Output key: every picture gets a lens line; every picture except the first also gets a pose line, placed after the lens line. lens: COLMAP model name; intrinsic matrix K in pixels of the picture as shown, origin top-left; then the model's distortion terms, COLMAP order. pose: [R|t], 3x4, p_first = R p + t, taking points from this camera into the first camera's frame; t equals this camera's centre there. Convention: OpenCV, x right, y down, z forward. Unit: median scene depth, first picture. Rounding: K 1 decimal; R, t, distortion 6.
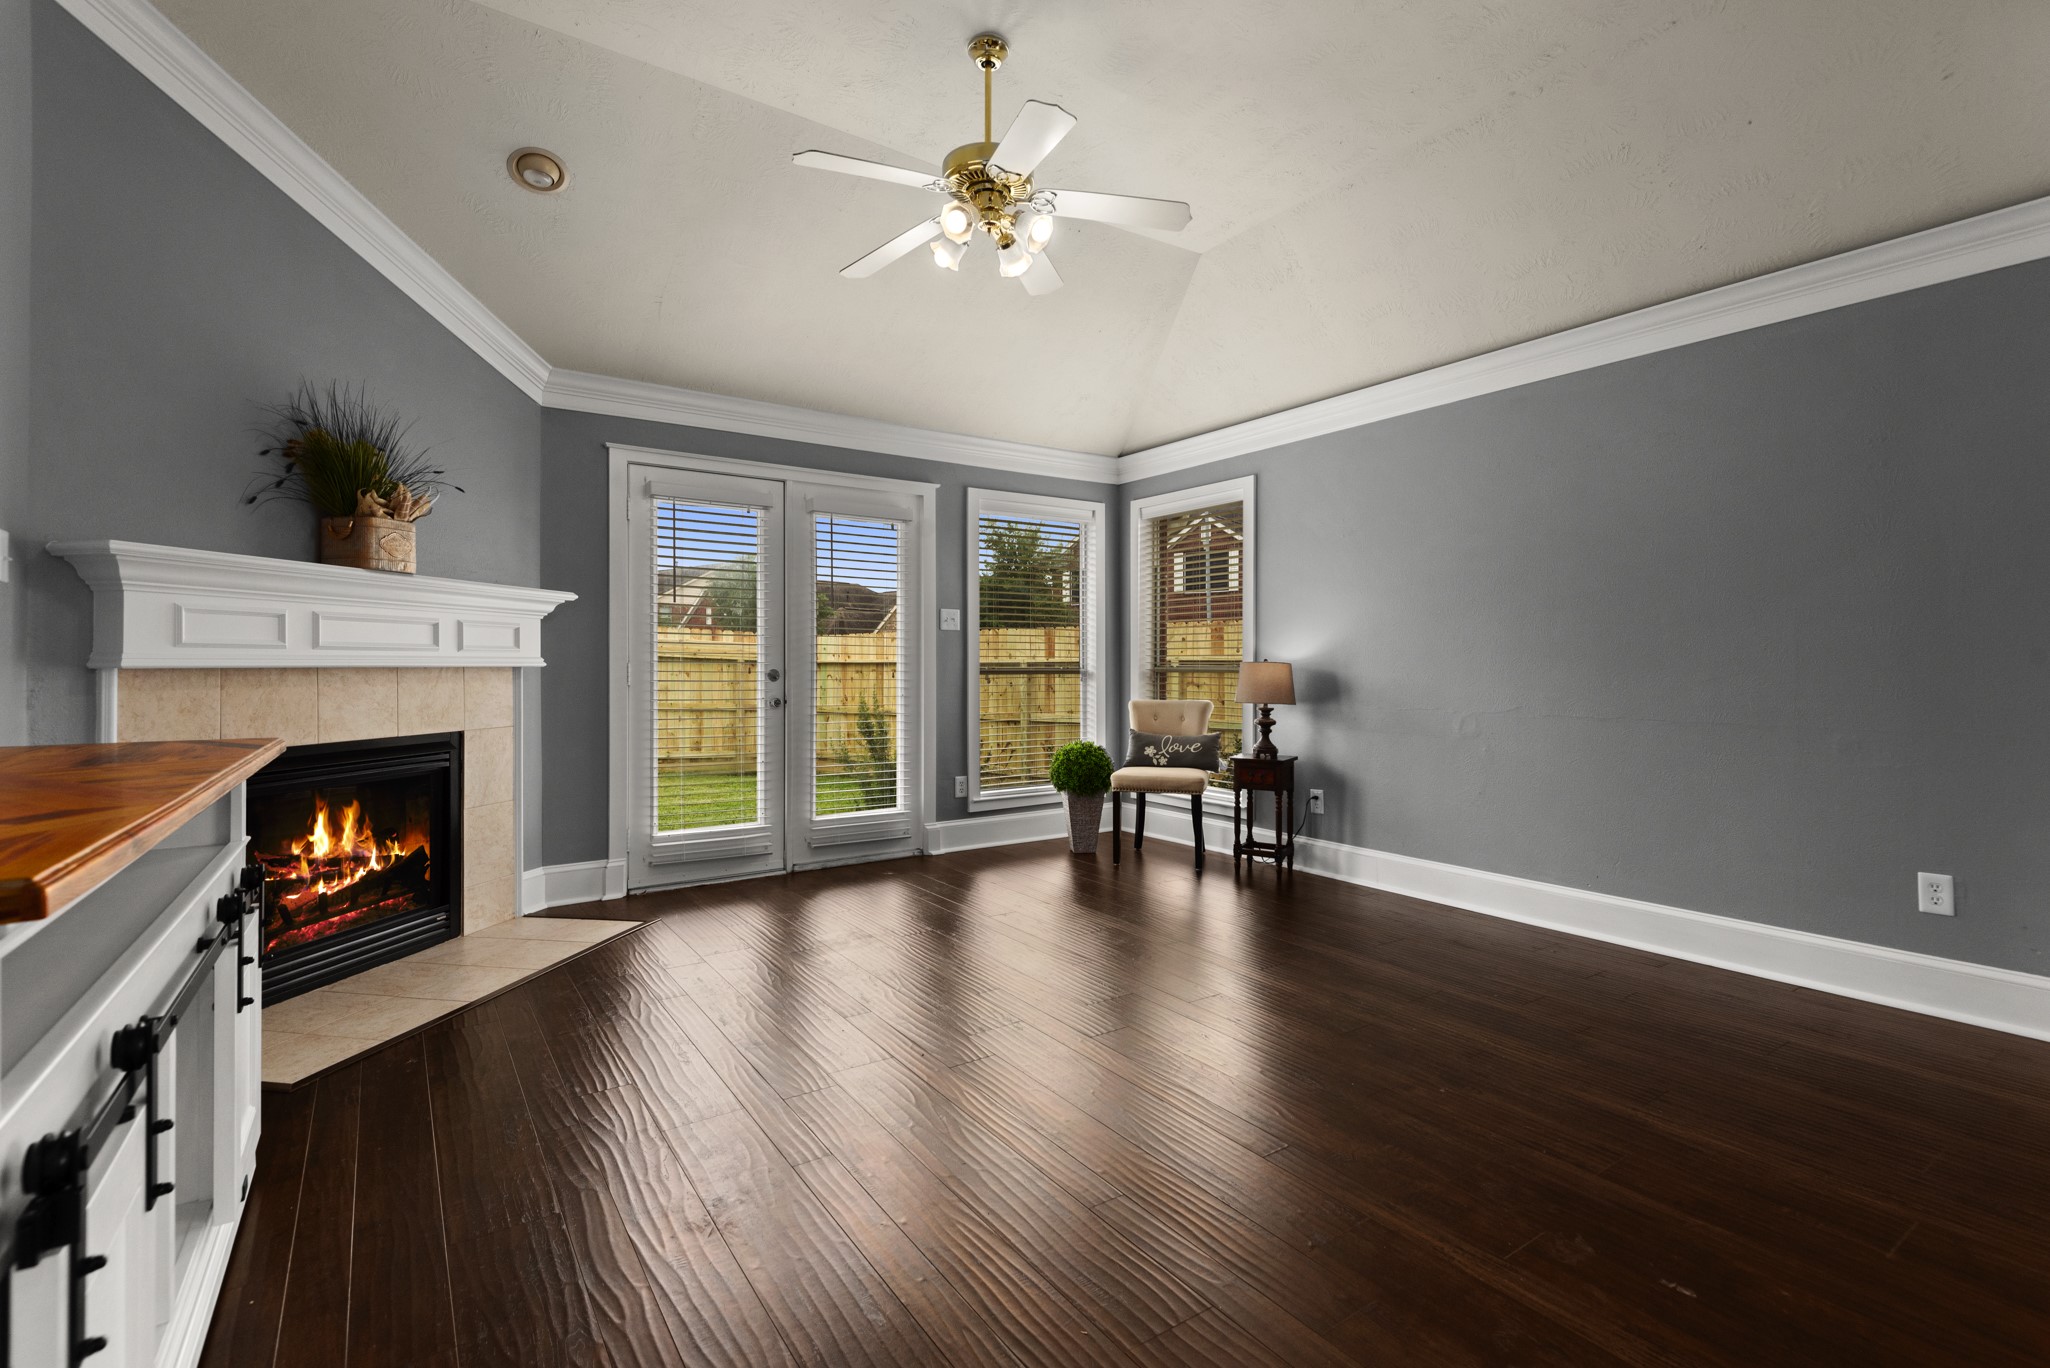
lens RADIAL K [[934.1, 0, 1049.3], [0, 934.1, 662.2], [0, 0, 1]] dist [0.014752, -0.005163]
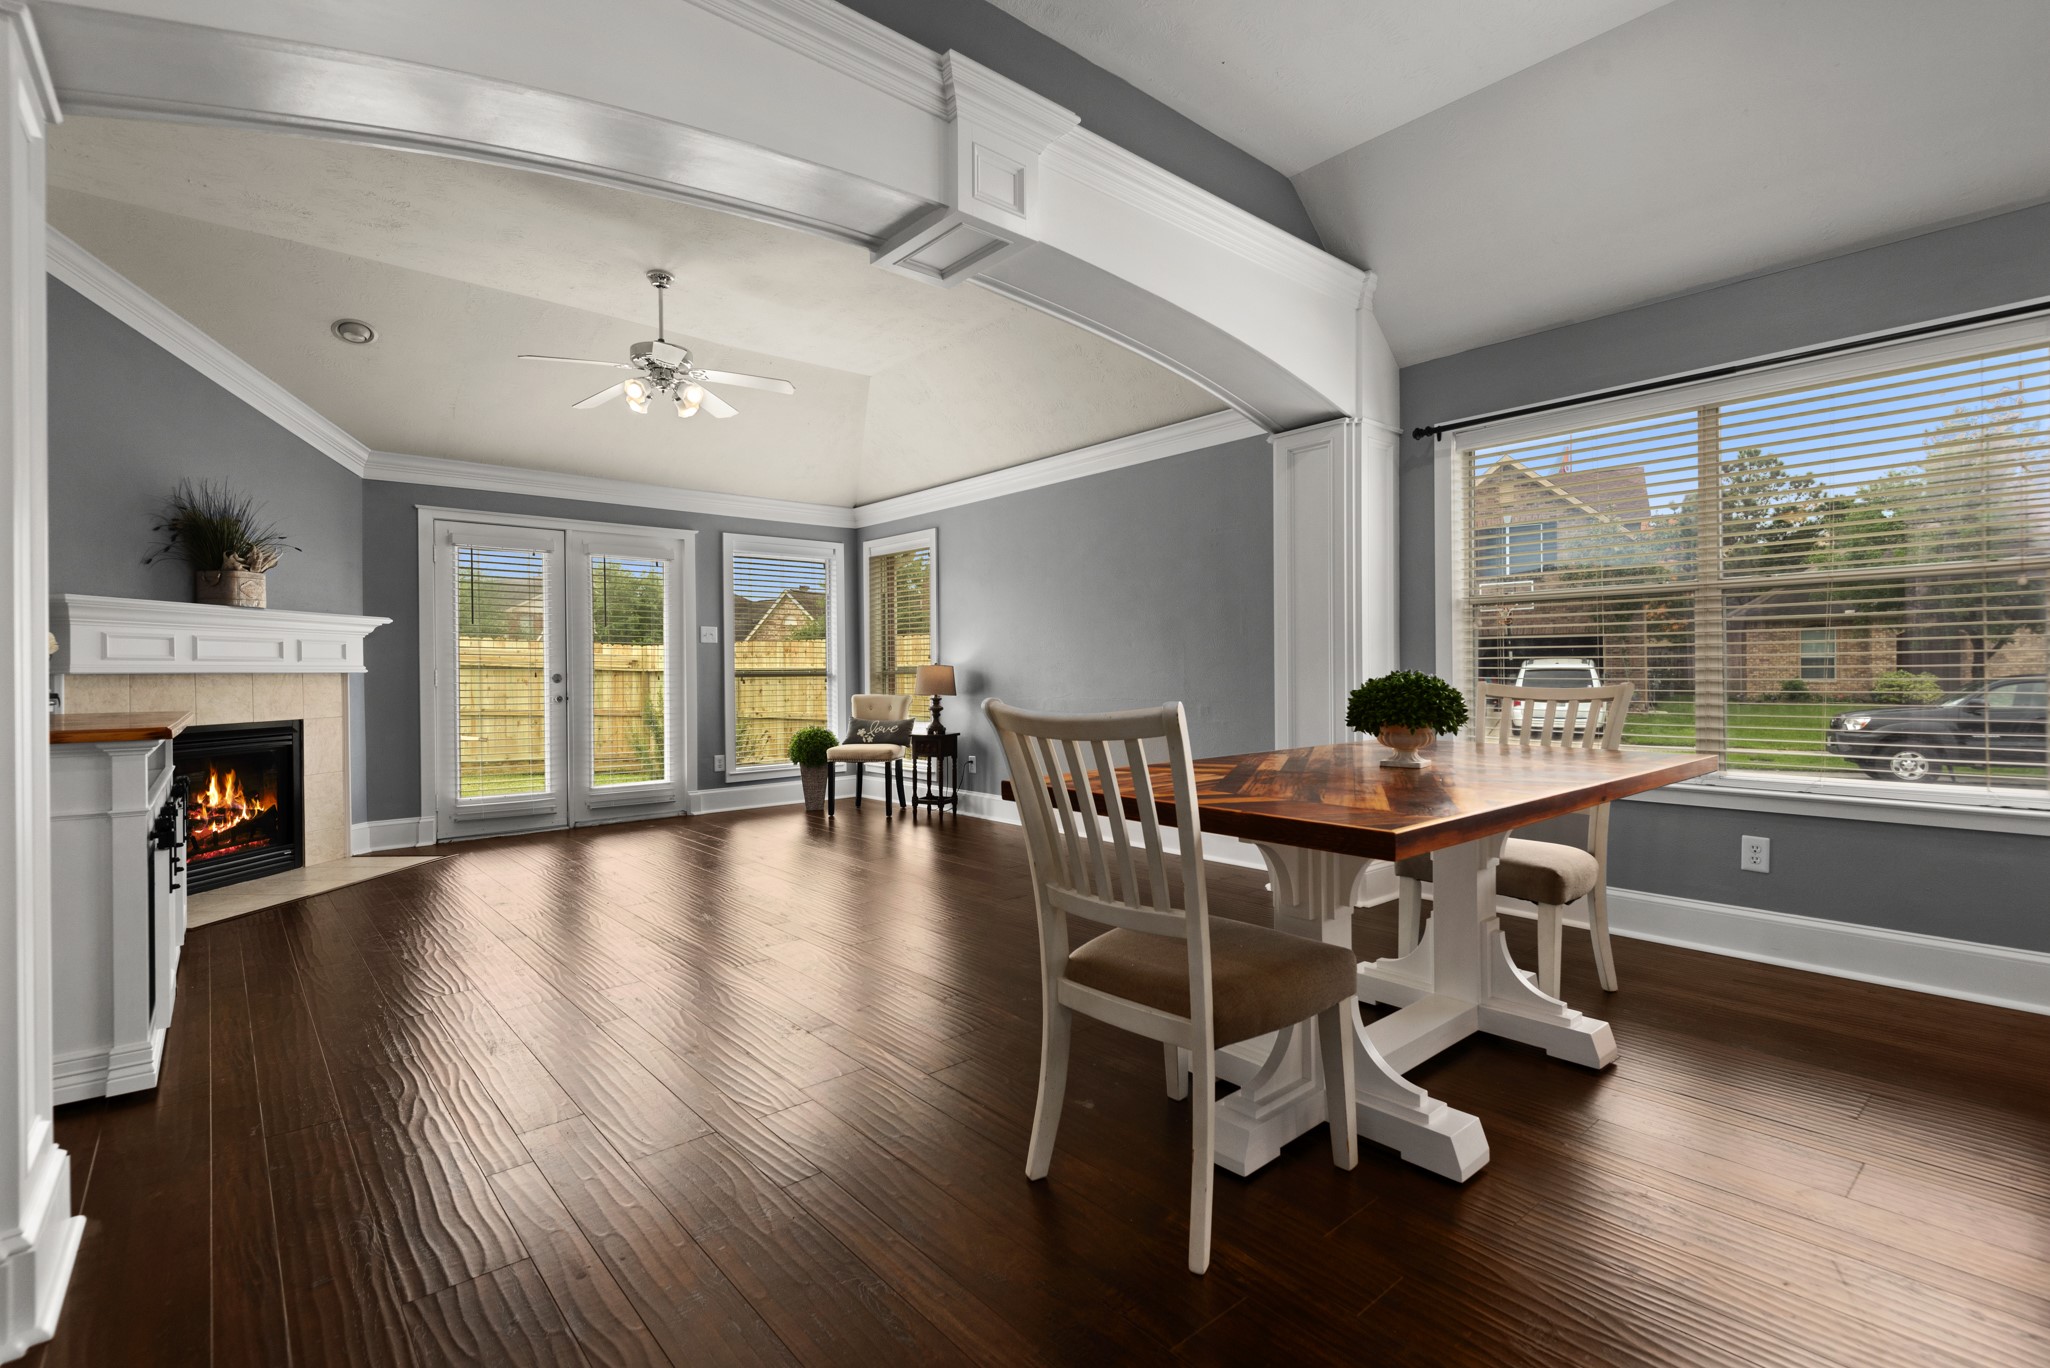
lens RADIAL K [[934.1, 0, 1050.8], [0, 934.1, 672.7], [0, 0, 1]] dist [0.014752, -0.005163]
pose [[0.992892, -0.010006, 0.118601, 0.264784], [0.009605, 0.999946, 0.003952, 0.008161], [-0.118634, -0.002785, 0.992934, -0.438123]]
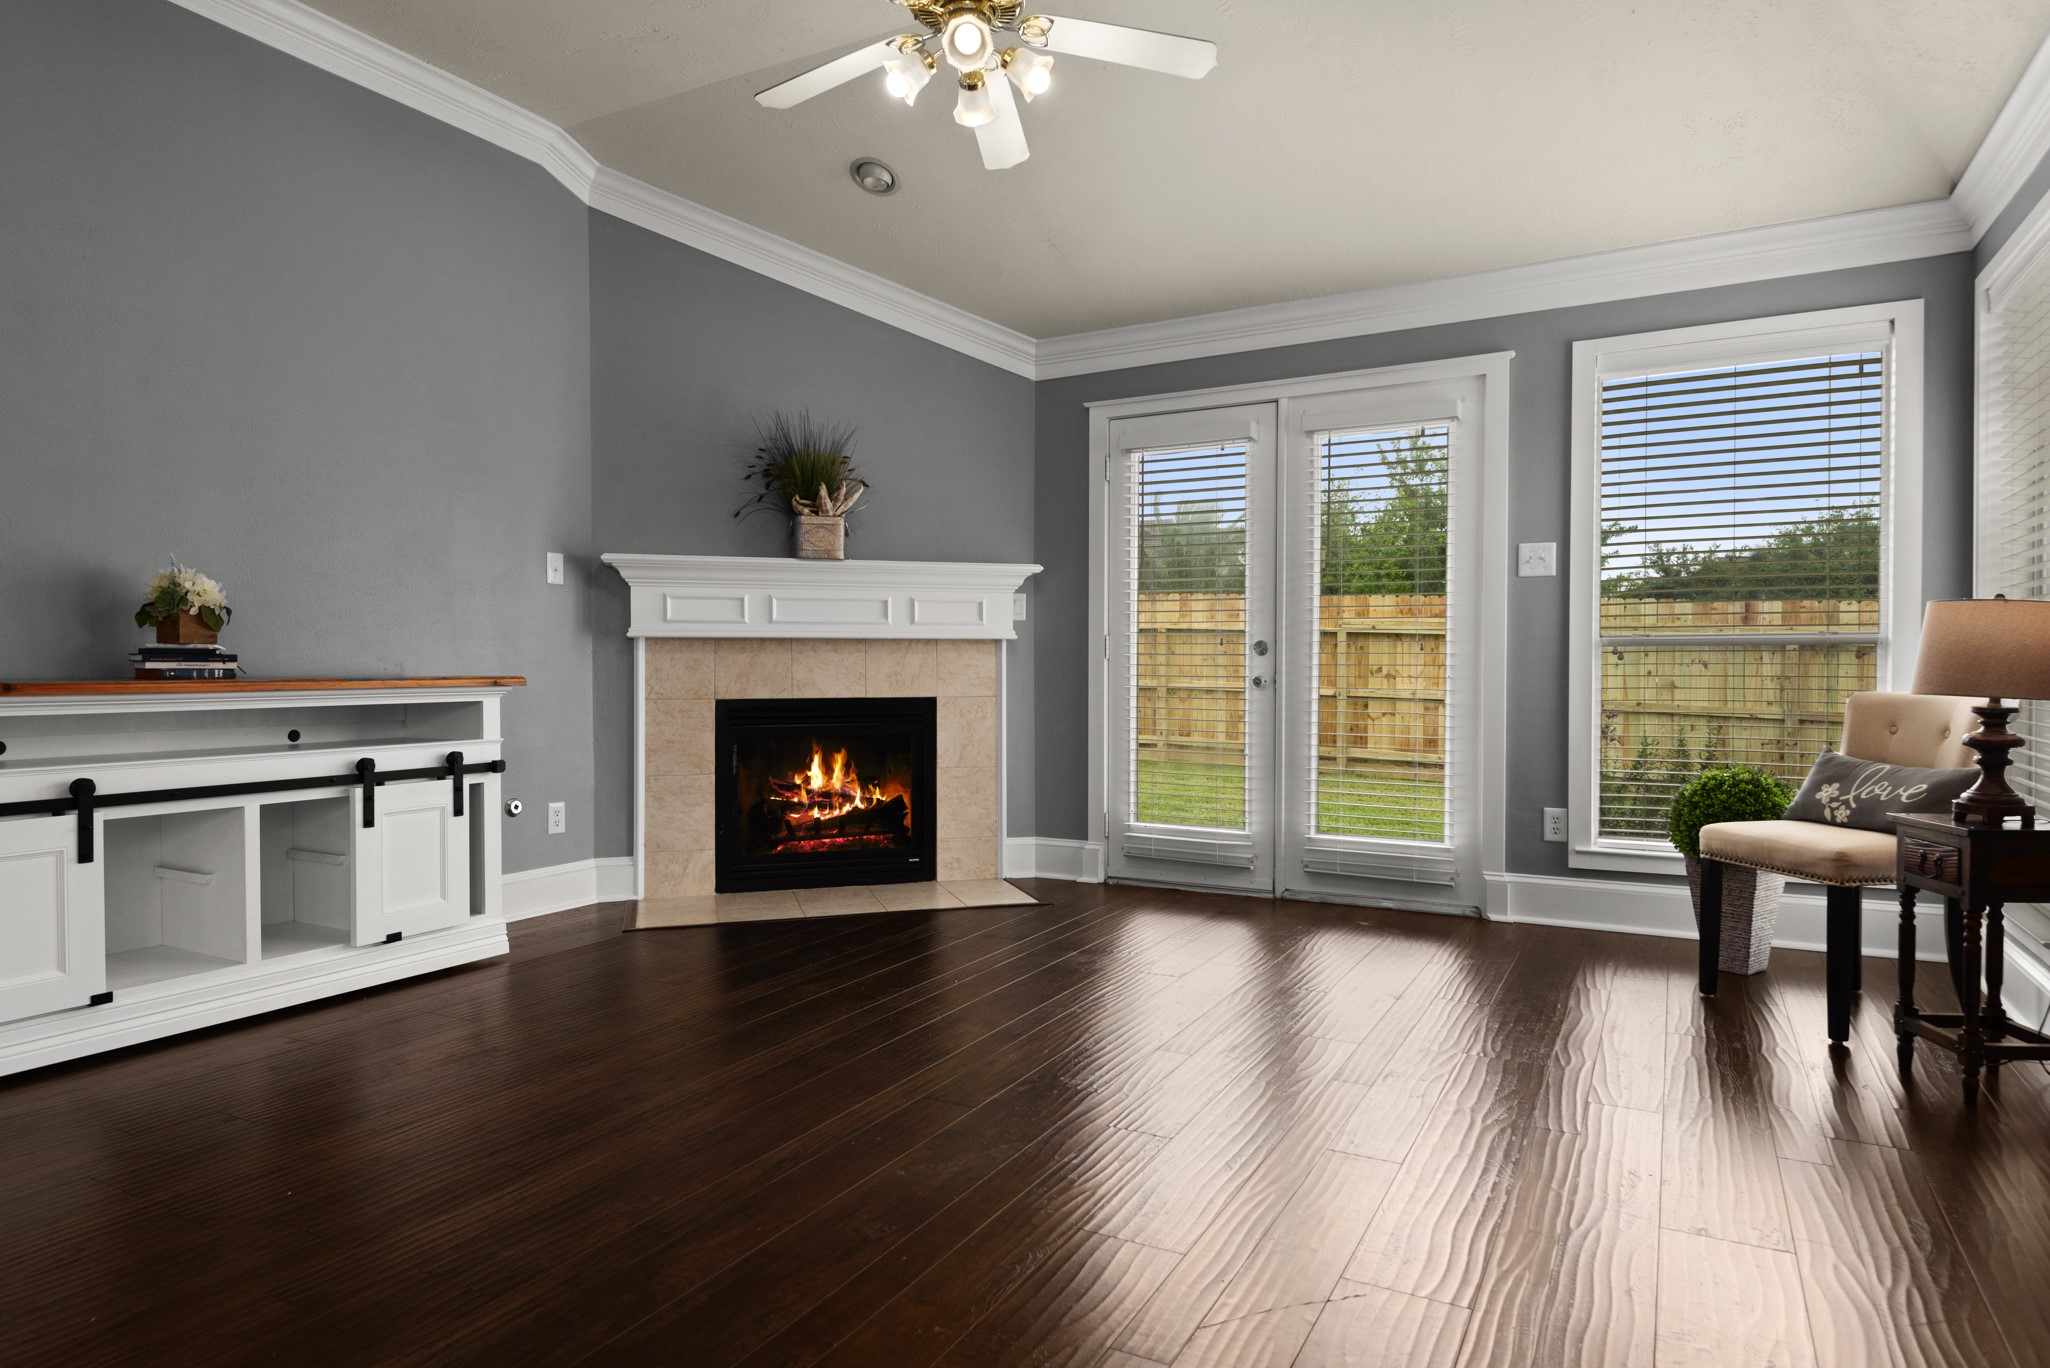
lens RADIAL K [[1197.4, 0, 1025.1], [0, 1197.4, 683.0], [0, 0, 1]] dist [0.005135, 0.000068]
pose [[0.439084, 0.011931, -0.898367, 0.593413], [0.003777, 0.999878, 0.015125, 0.030736], [0.898438, -0.010034, 0.438986, 0.408389]]
